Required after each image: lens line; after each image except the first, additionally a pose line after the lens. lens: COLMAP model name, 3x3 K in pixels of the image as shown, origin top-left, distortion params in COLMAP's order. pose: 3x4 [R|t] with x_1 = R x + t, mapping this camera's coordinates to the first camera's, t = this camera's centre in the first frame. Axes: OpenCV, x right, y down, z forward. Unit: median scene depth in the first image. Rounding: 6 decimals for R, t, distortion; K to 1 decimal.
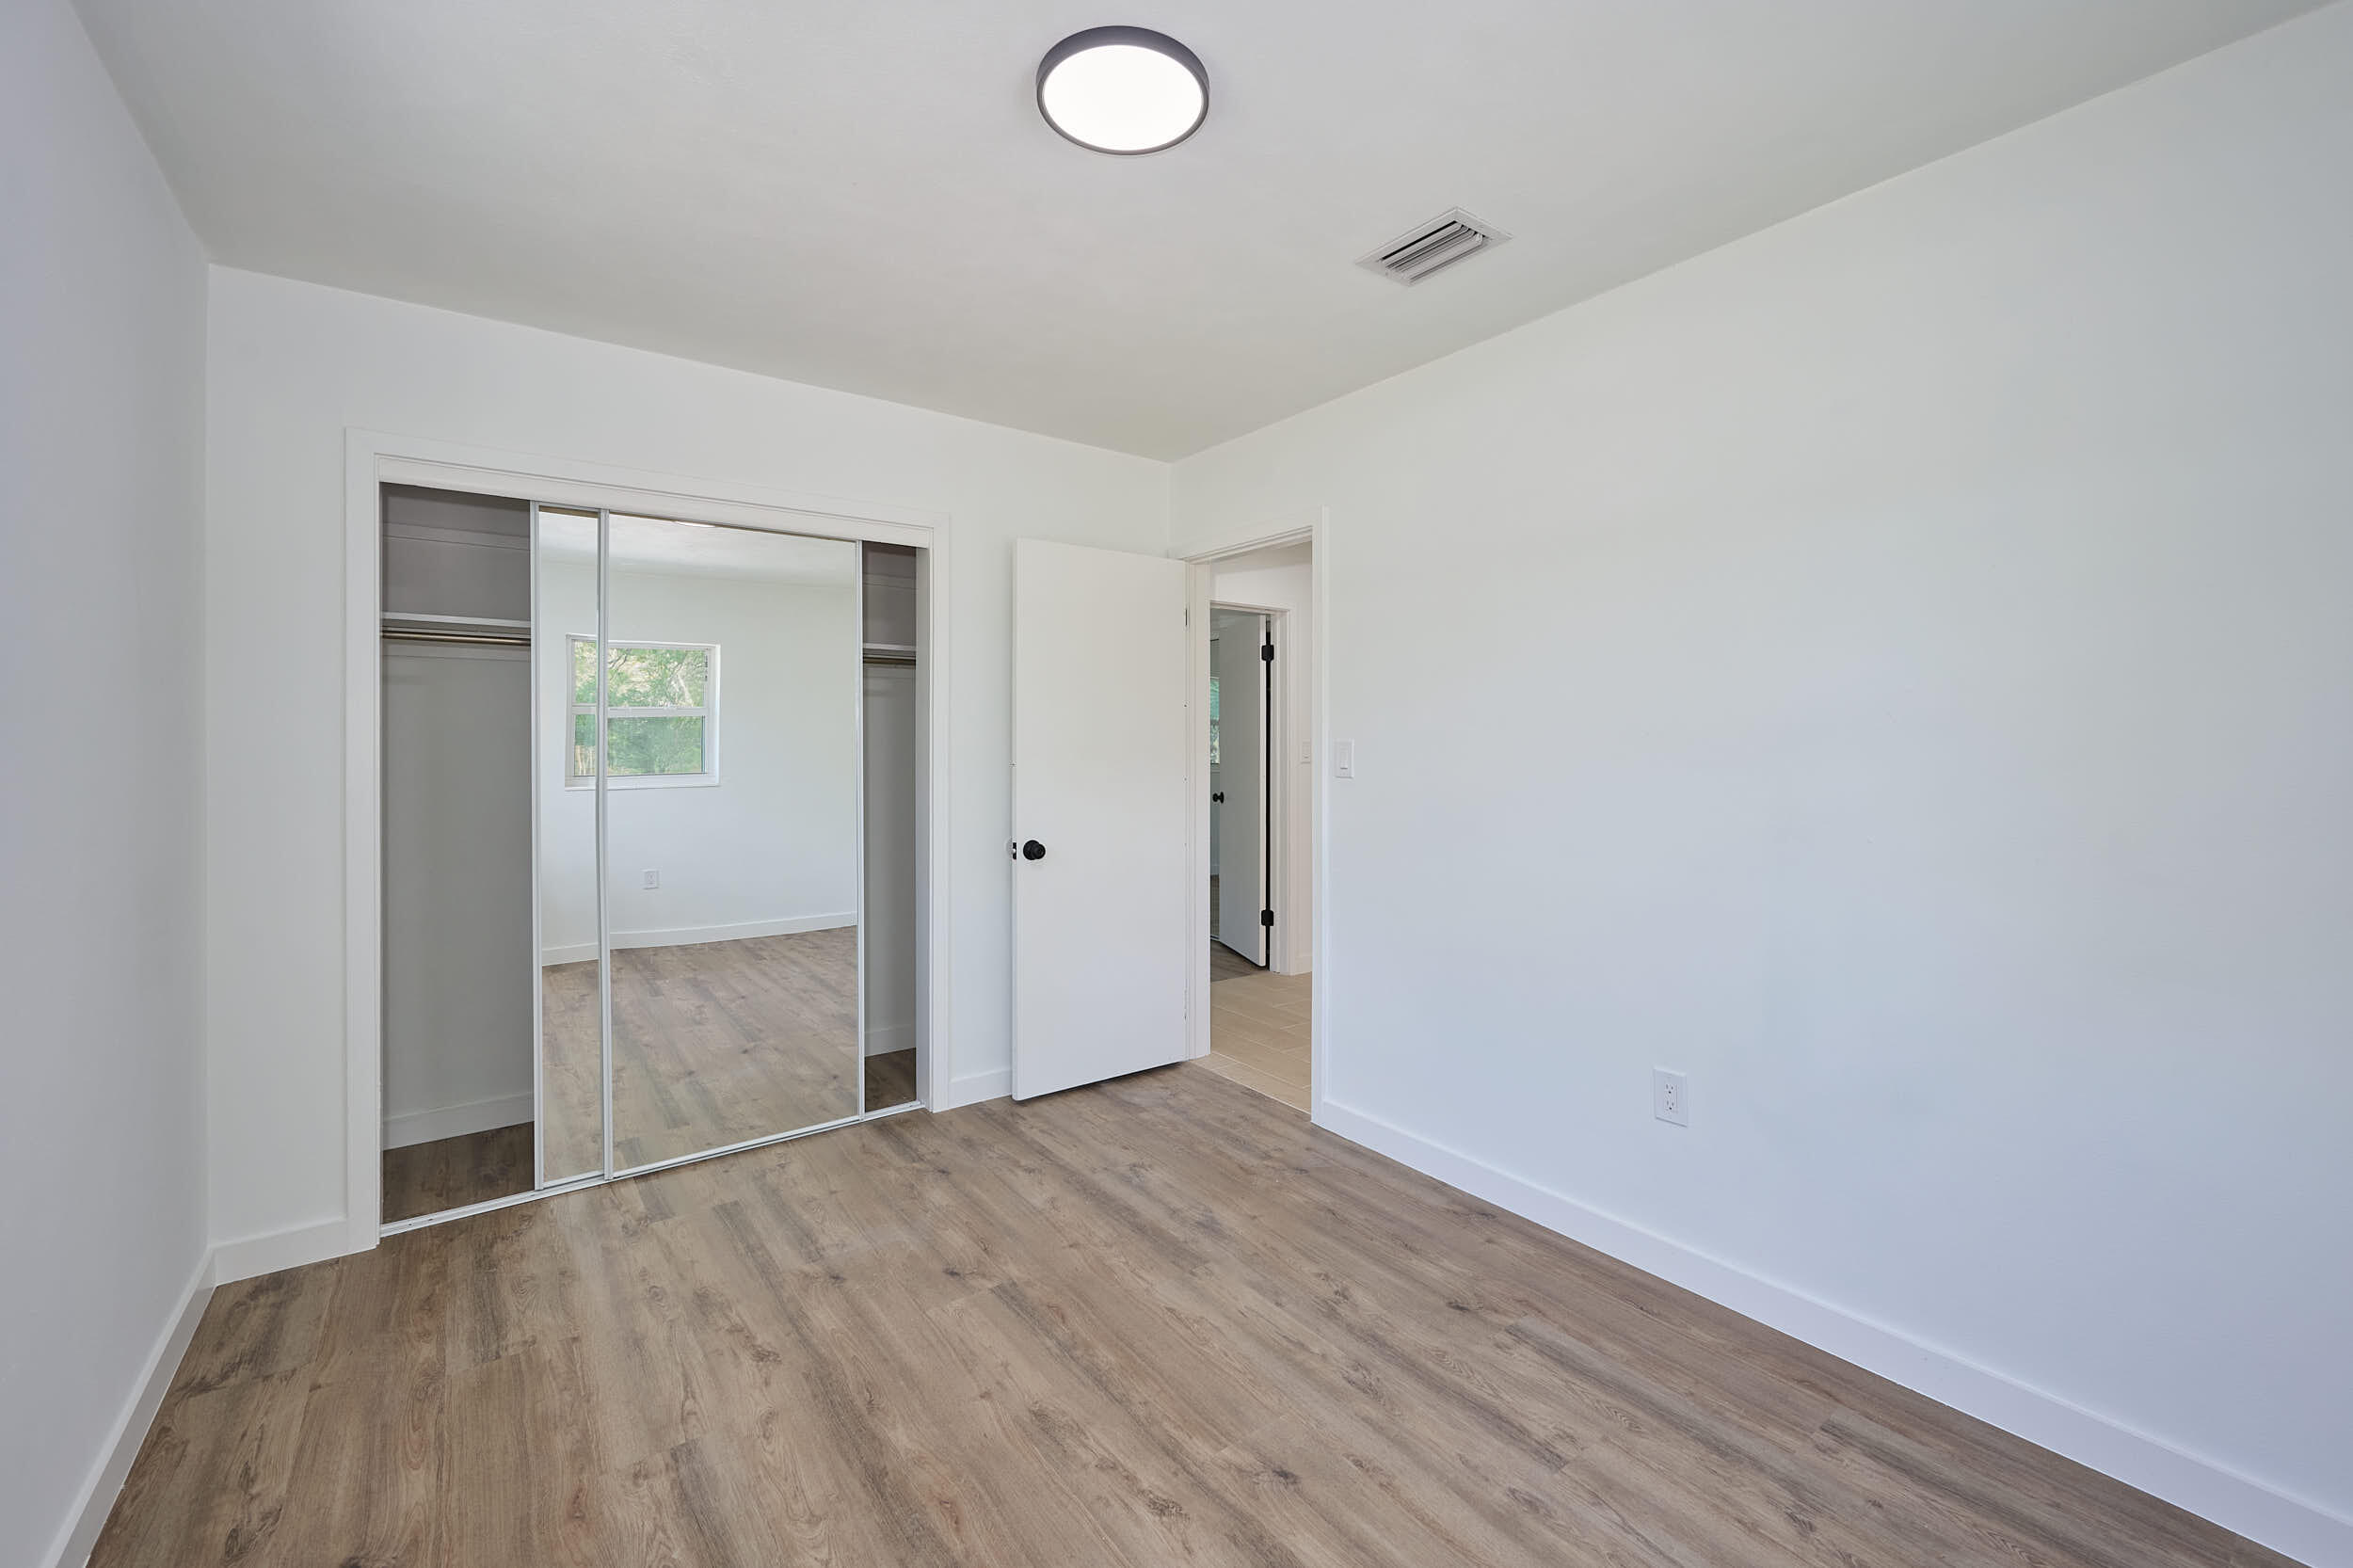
lens RADIAL K [[971.9, 0, 1184.6], [0, 971.9, 742.5], [0, 0, 1]] dist [-0.001461, 0.000385]
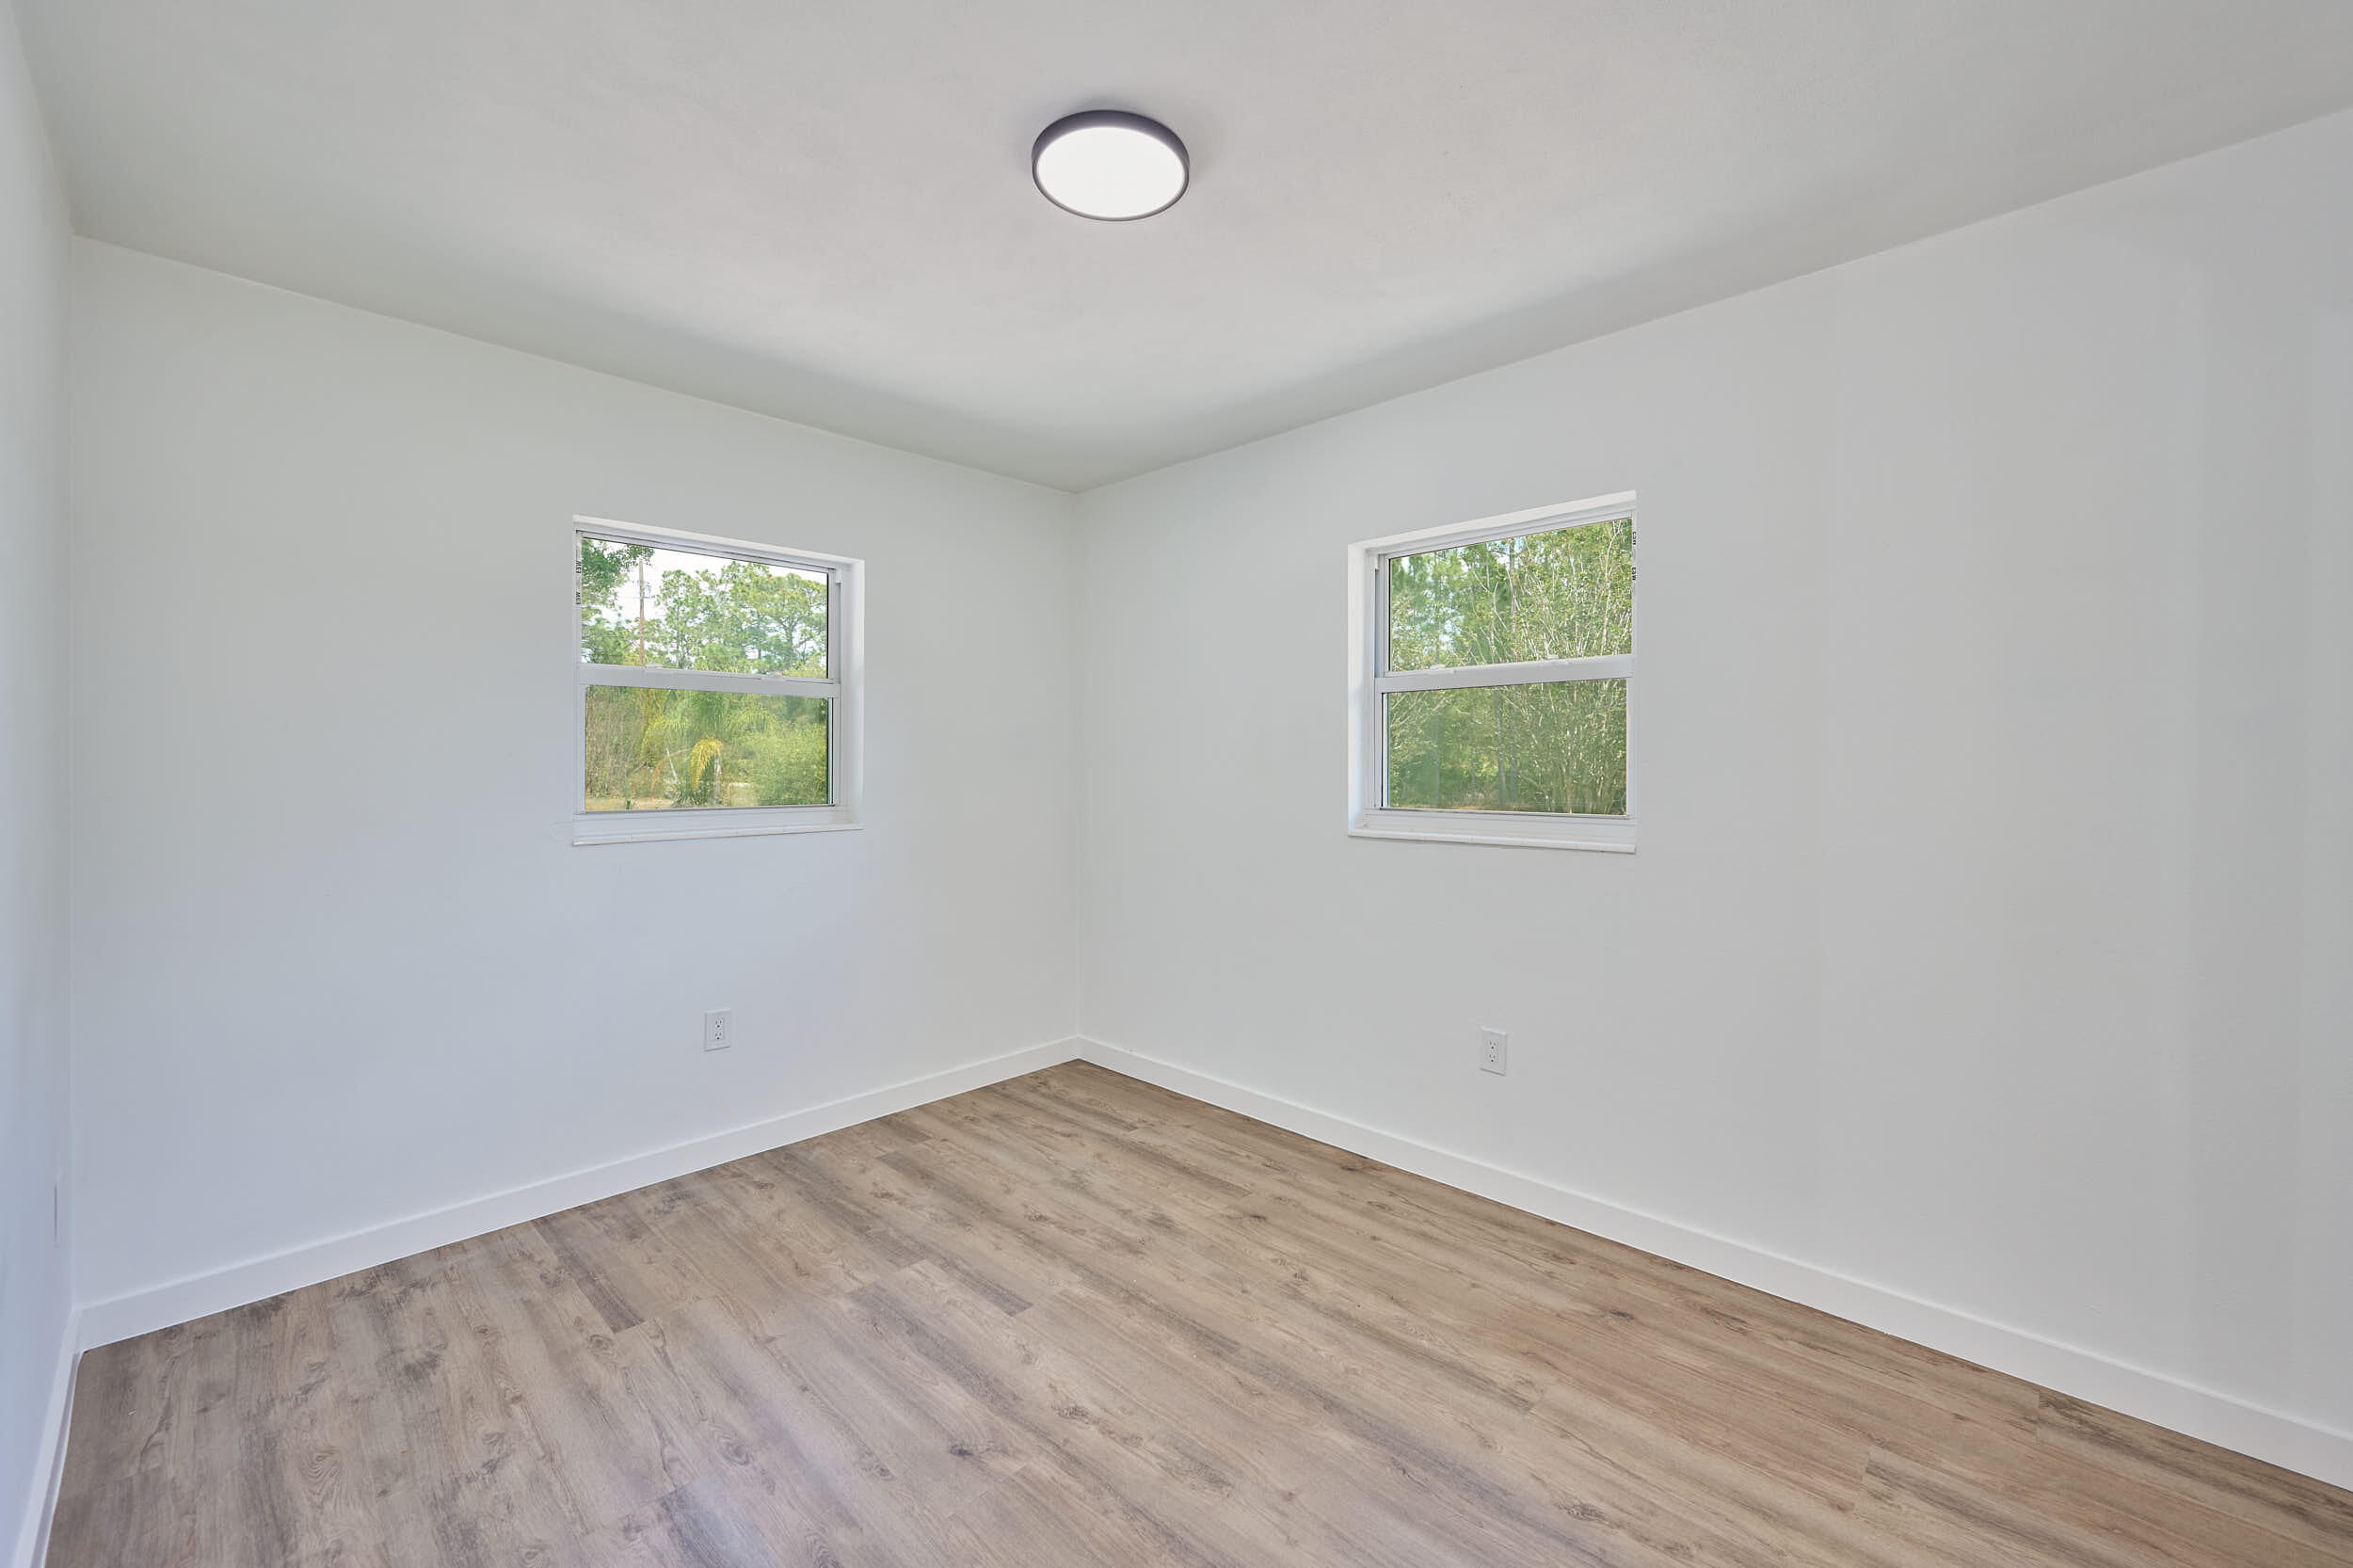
lens RADIAL K [[951.5, 0, 1177.2], [0, 951.5, 774.2], [0, 0, 1]] dist [0.000789, 0.000311]
pose [[-0.987619, 0.005060, -0.156792, 0.025293], [0.002549, 0.999865, 0.016210, 0.002659], [0.156853, 0.015610, -0.987499, 1.699496]]
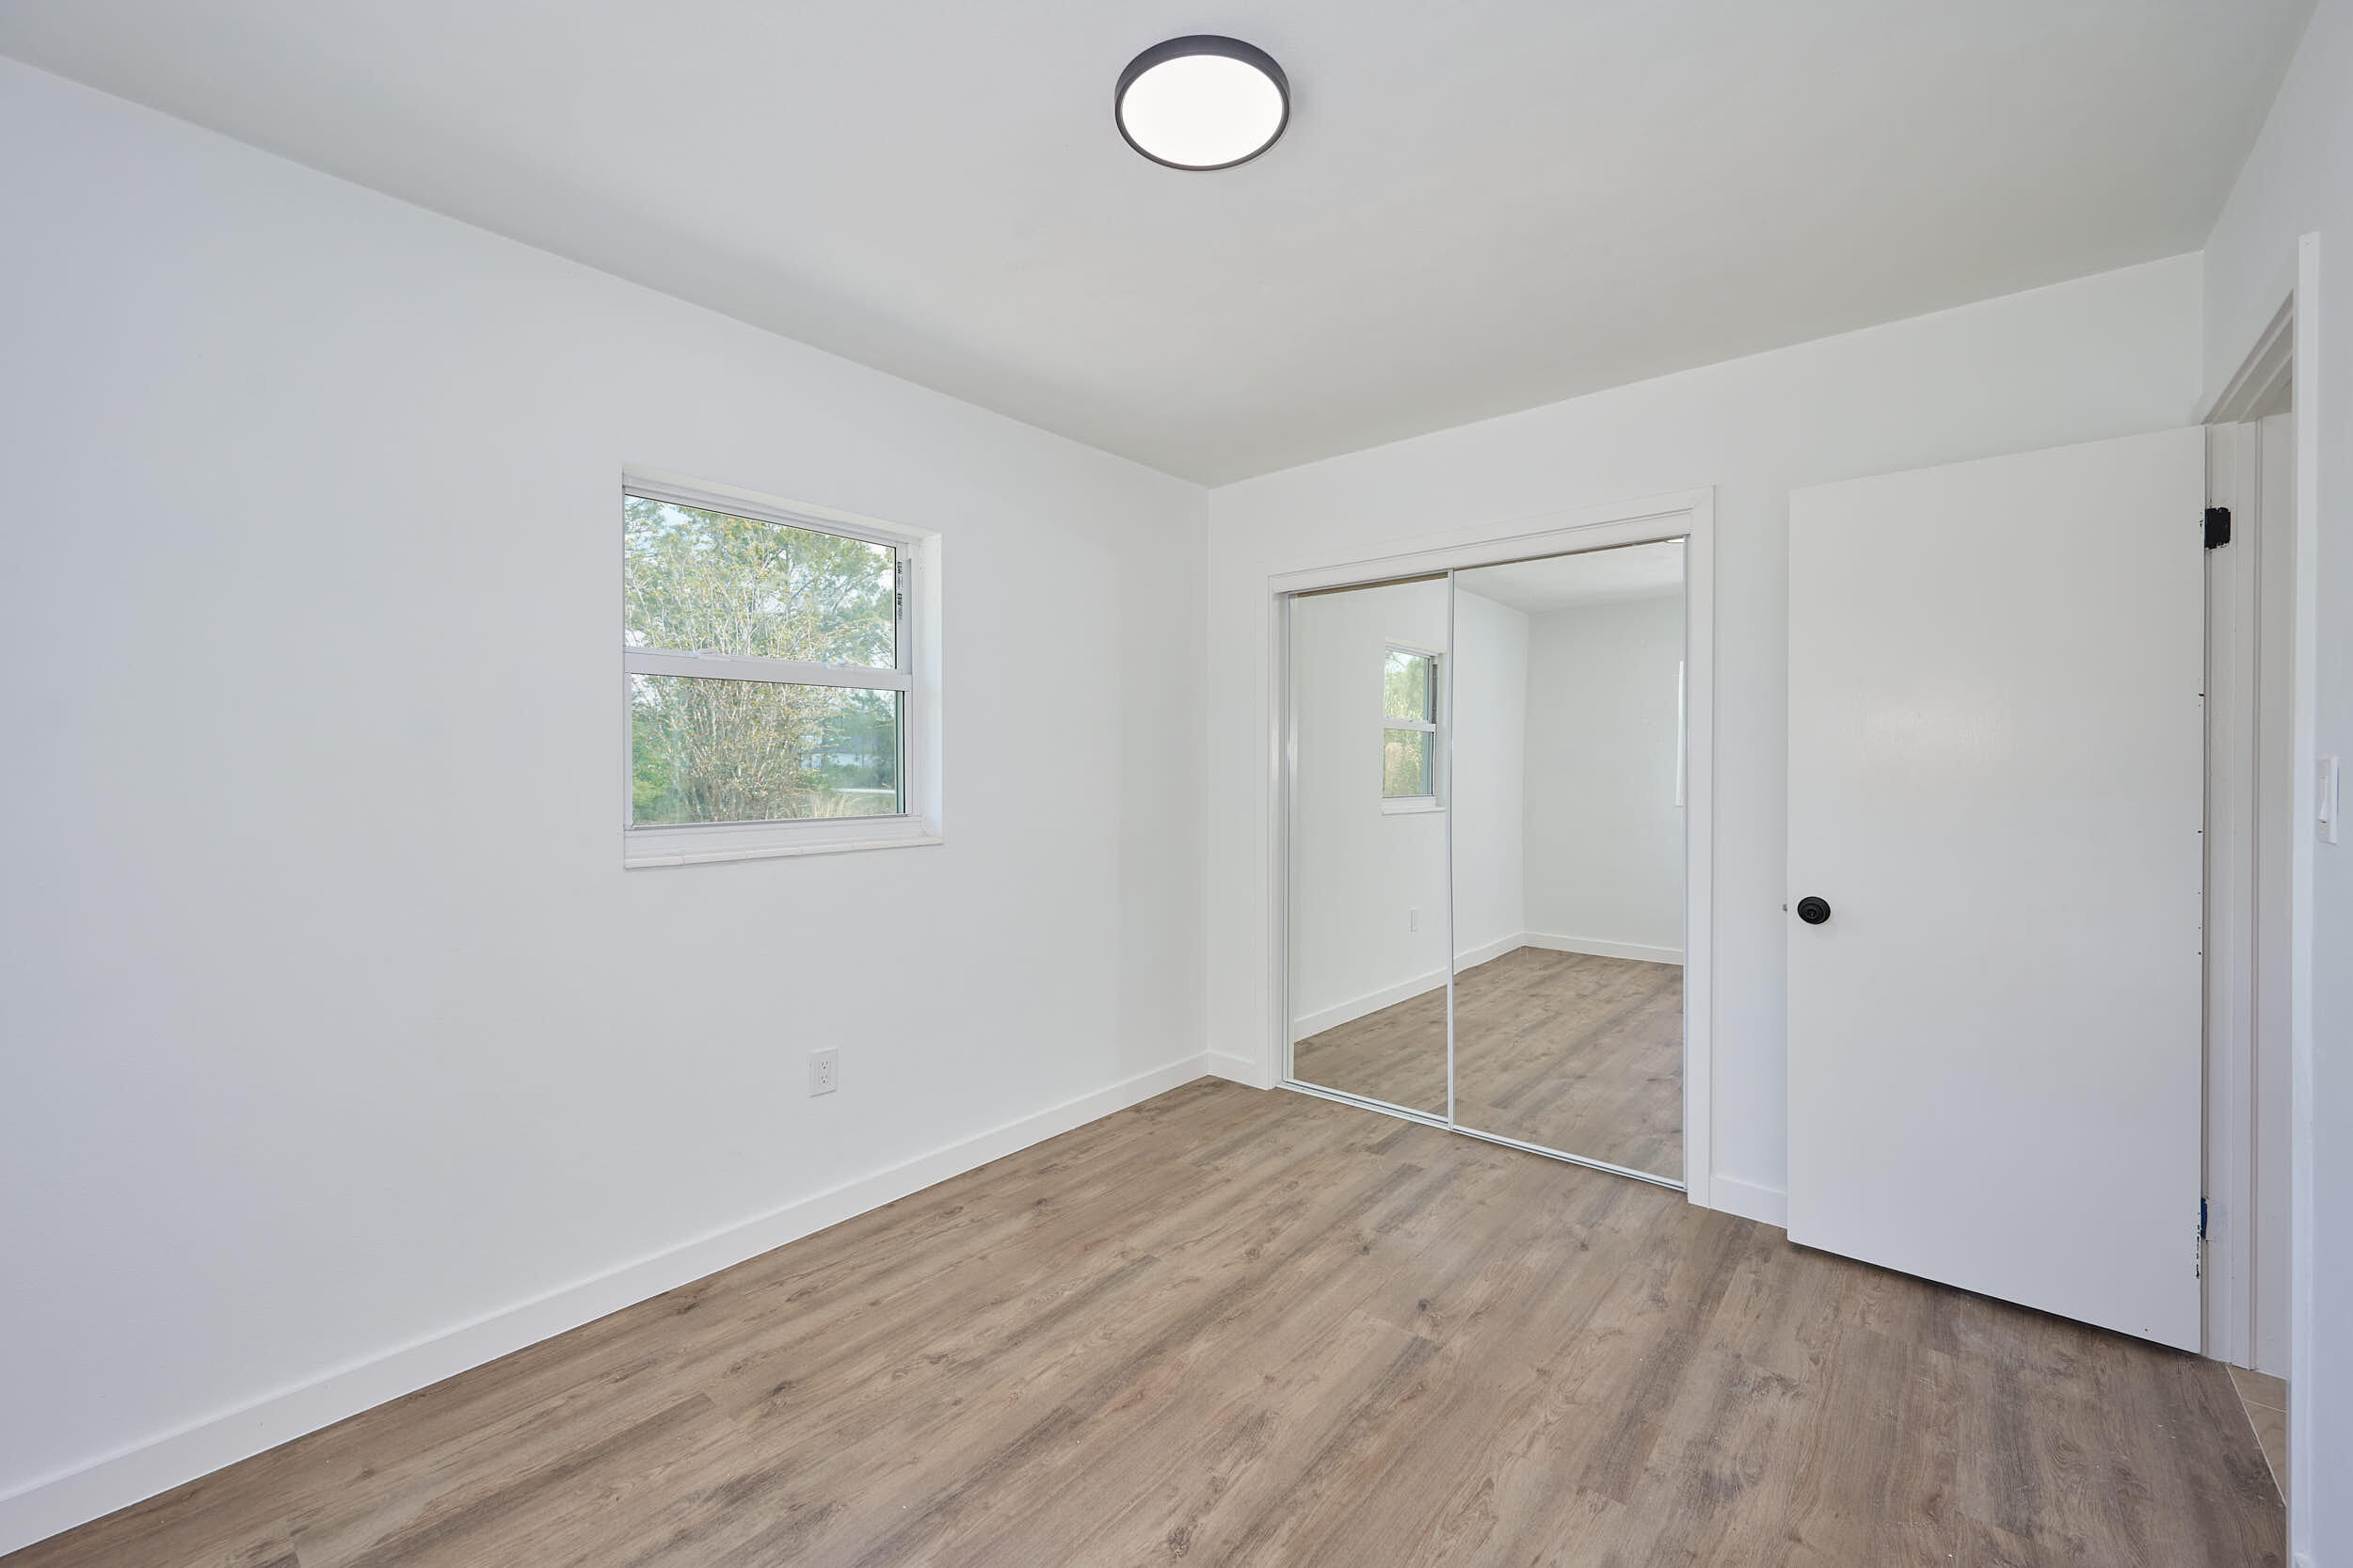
lens RADIAL K [[951.5, 0, 1177.2], [0, 951.5, 774.2], [0, 0, 1]] dist [0.000789, 0.000311]
pose [[0.225243, 0.011604, -0.974234, 0.719515], [-0.002724, 0.999933, 0.011281, 0.003088], [0.974299, 0.000113, 0.225259, 0.622434]]
